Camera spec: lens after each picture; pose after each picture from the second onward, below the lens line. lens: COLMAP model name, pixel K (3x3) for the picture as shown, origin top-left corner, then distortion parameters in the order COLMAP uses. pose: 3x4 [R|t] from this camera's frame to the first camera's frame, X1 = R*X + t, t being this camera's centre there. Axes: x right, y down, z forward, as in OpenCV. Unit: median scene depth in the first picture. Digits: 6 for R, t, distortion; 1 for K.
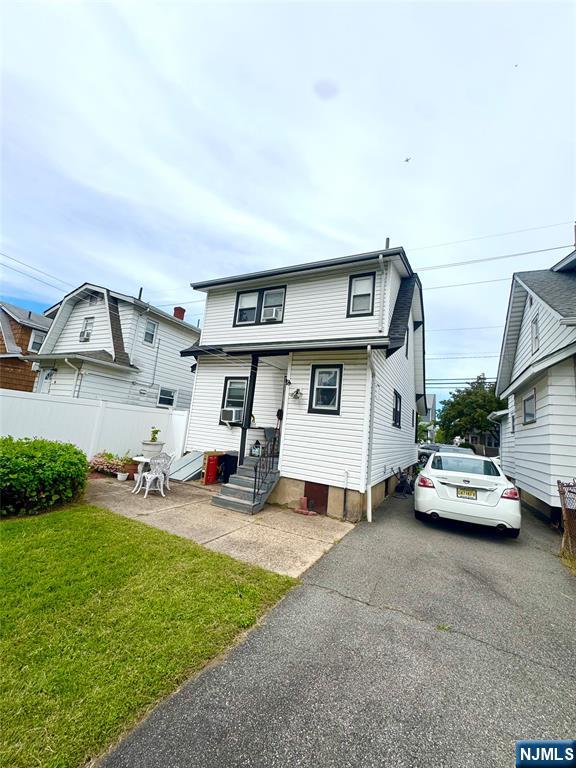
lens RADIAL K [[307.4, 0, 288.0], [0, 307.4, 384.0], [0, 0, 1]] dist [-0.000392, -0.000002]
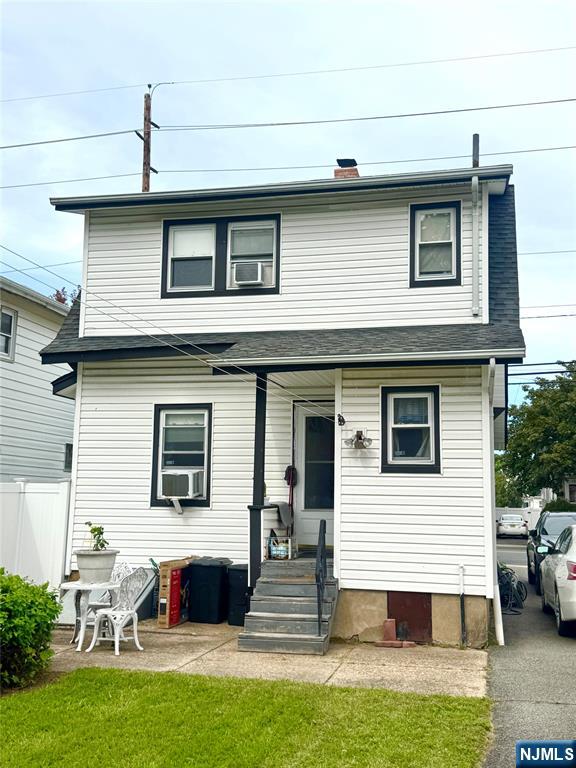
lens RADIAL K [[865.5, 0, 287.2], [0, 865.5, 390.9], [0, 0, 1]] dist [0.129203, -0.010229]
pose [[0.967367, -0.050848, 0.248227, -0.426351], [0.043587, 0.998448, 0.034663, -0.103629], [-0.249604, -0.022712, 0.968082, -0.440475]]
